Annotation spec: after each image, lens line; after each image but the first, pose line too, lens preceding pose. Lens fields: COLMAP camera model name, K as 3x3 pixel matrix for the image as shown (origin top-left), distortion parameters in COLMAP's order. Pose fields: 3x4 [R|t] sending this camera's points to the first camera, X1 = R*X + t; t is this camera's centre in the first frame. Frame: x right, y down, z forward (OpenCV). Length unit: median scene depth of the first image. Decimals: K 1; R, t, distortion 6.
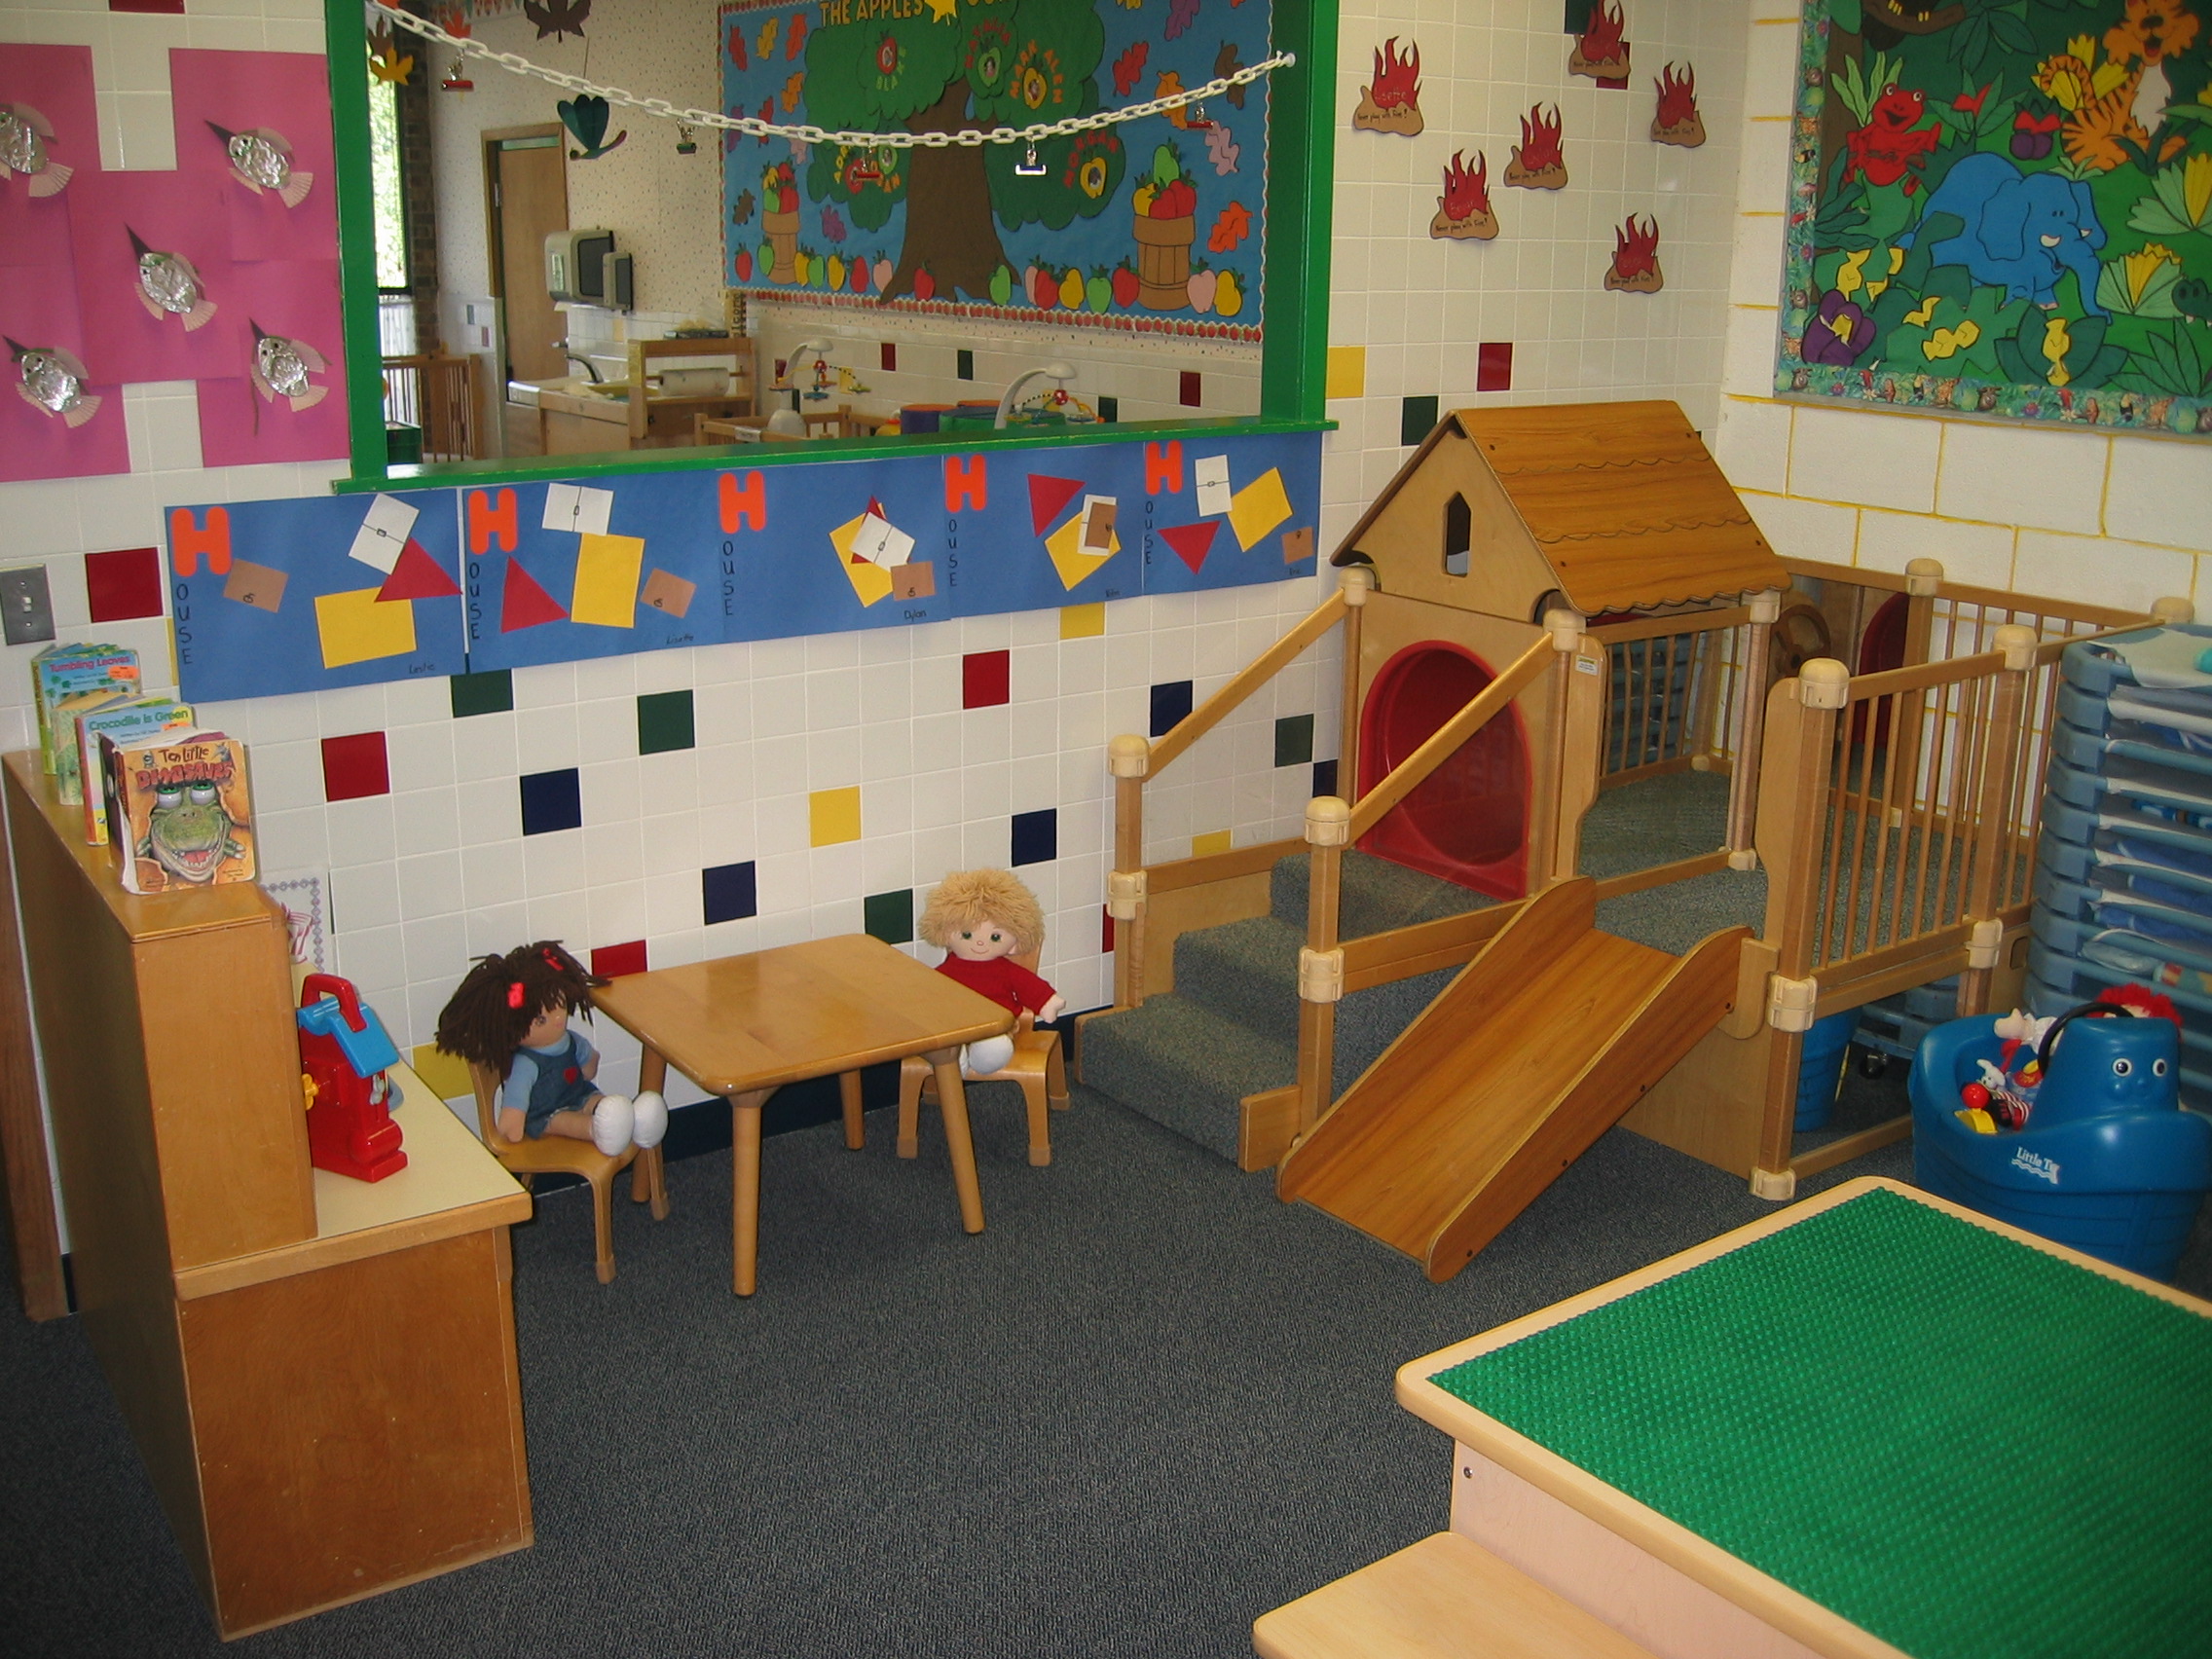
lens RADIAL K [[2216.6, 0, 1108.8], [0, 2216.6, 826.3], [0, 0, 1]] dist [-0.083754, 0.000000]
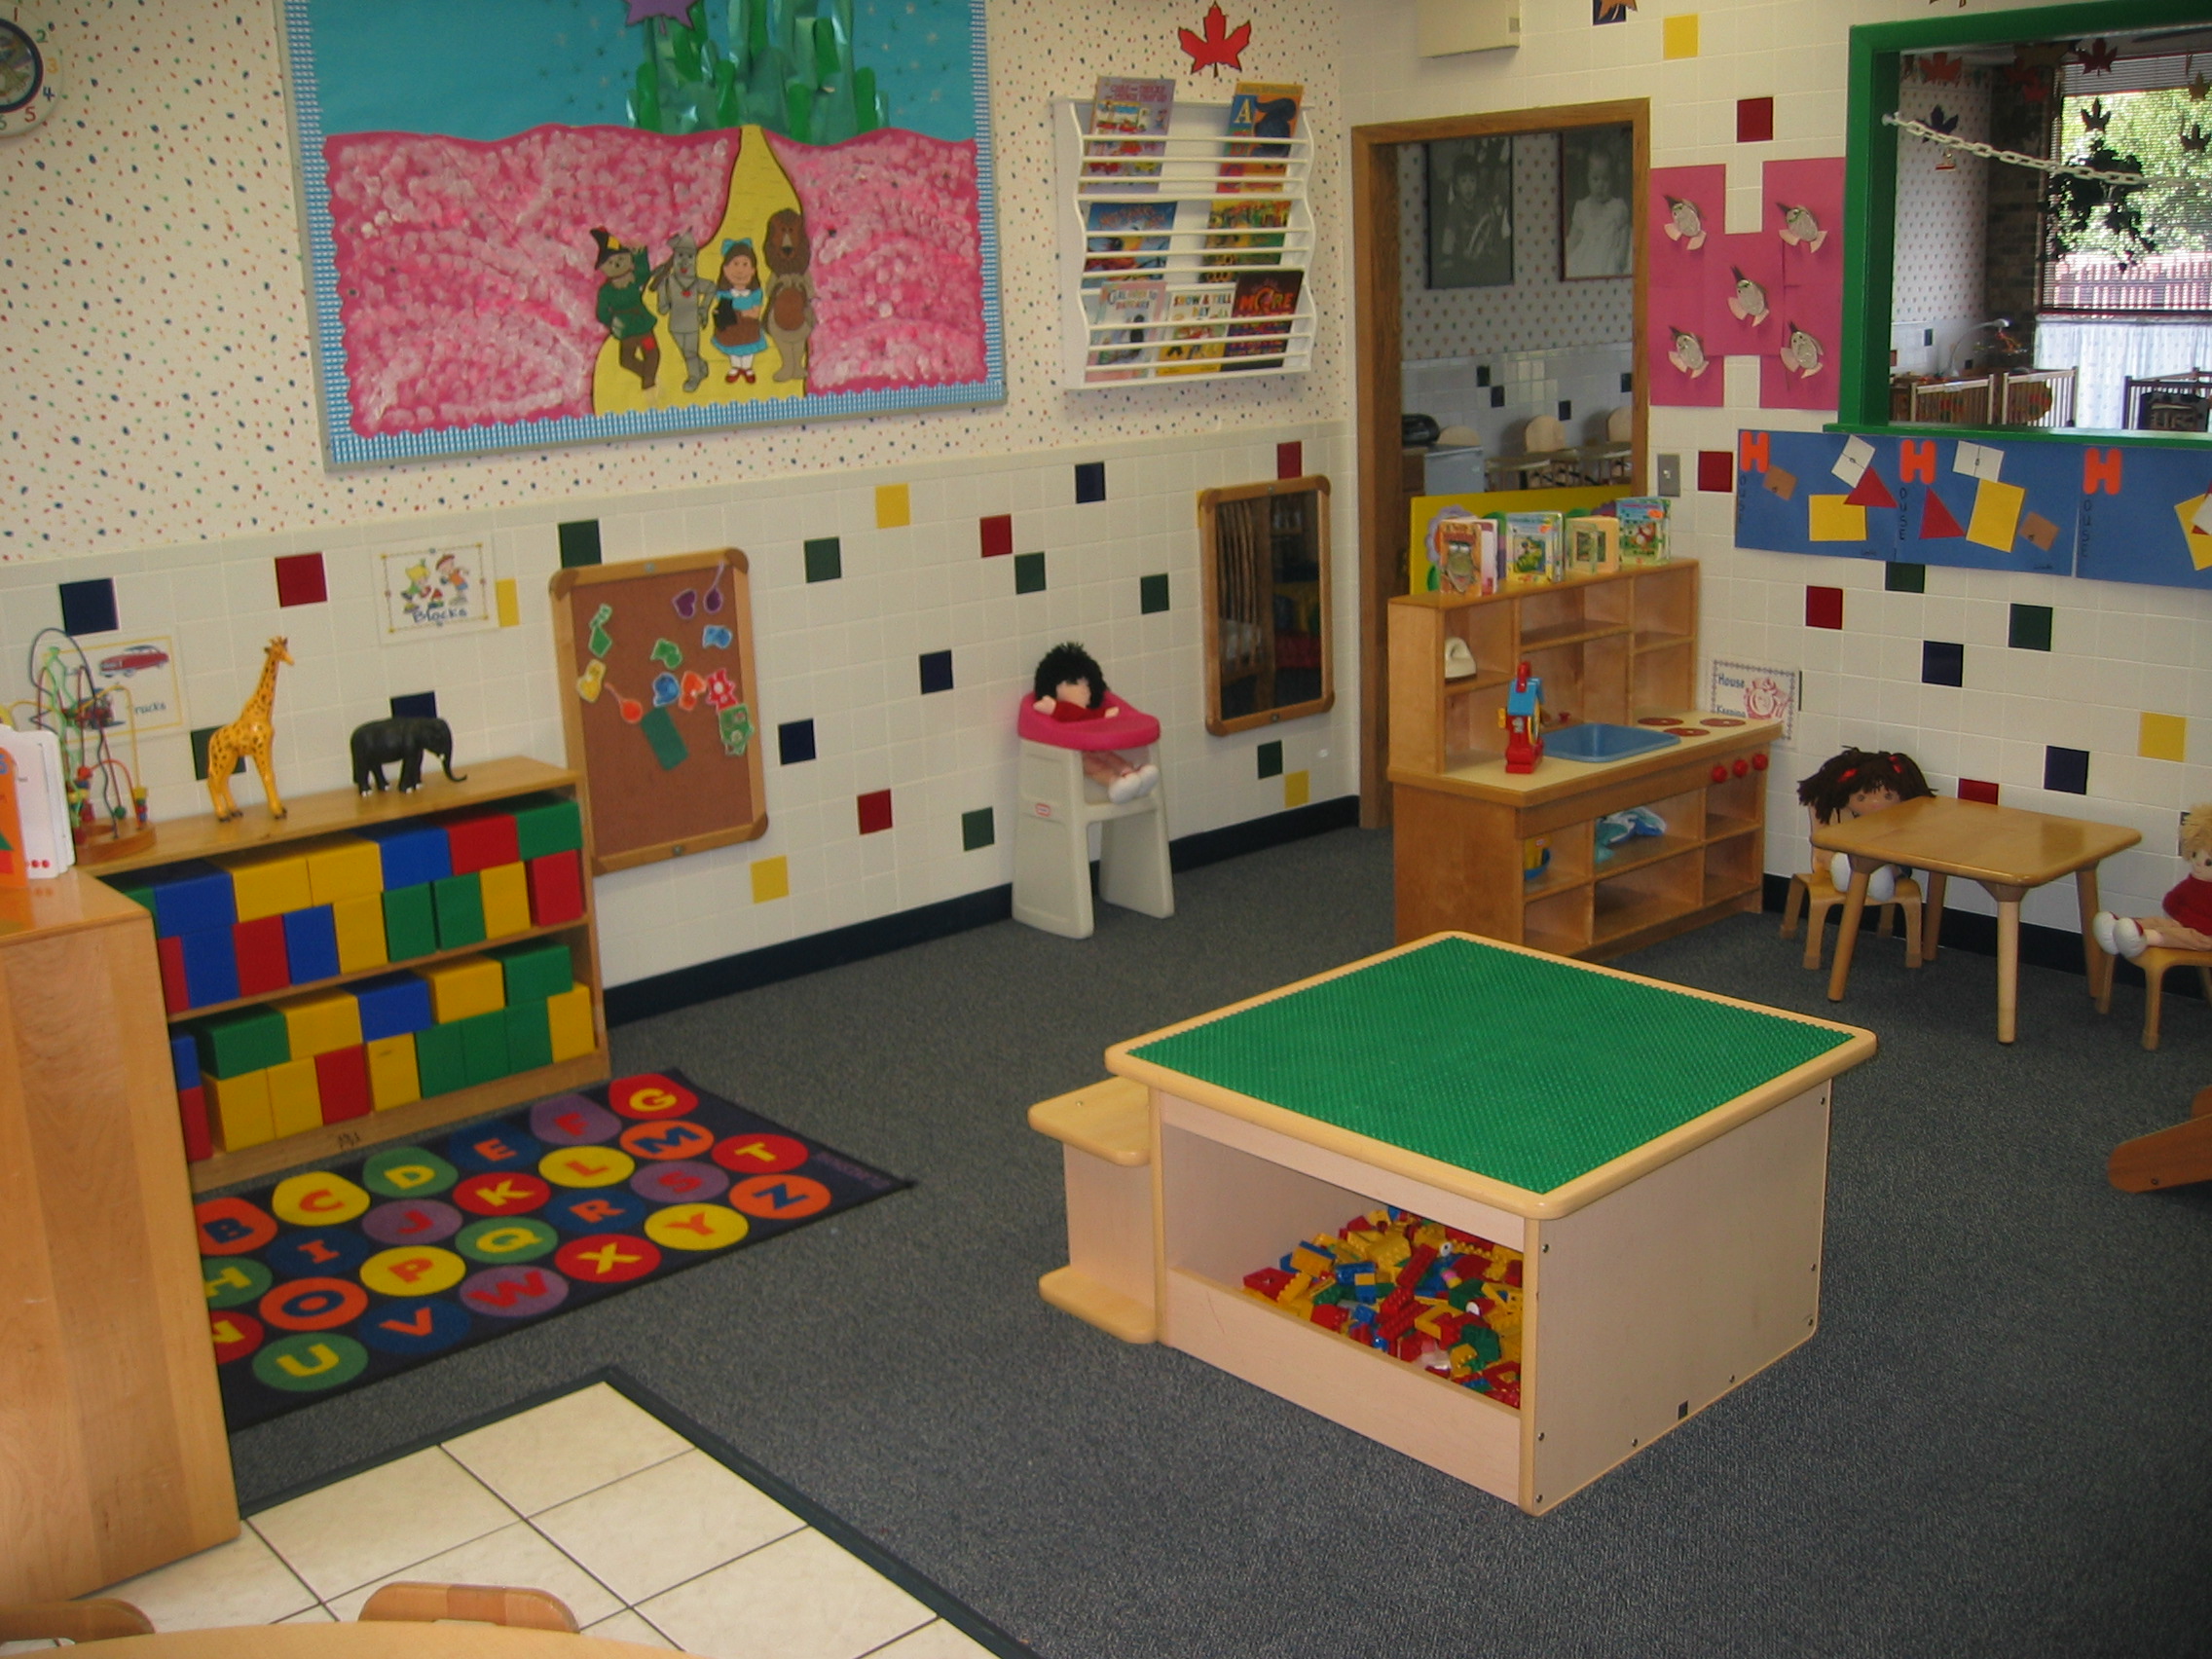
lens RADIAL K [[2216.6, 0, 1111.2], [0, 2216.6, 819.9], [0, 0, 1]] dist [-0.083754, 0.000000]
pose [[0.096576, 0.224940, -0.969575, 1.167447], [-0.228586, 0.953103, 0.198350, -0.077727], [0.968722, 0.202476, 0.143465, 0.314567]]
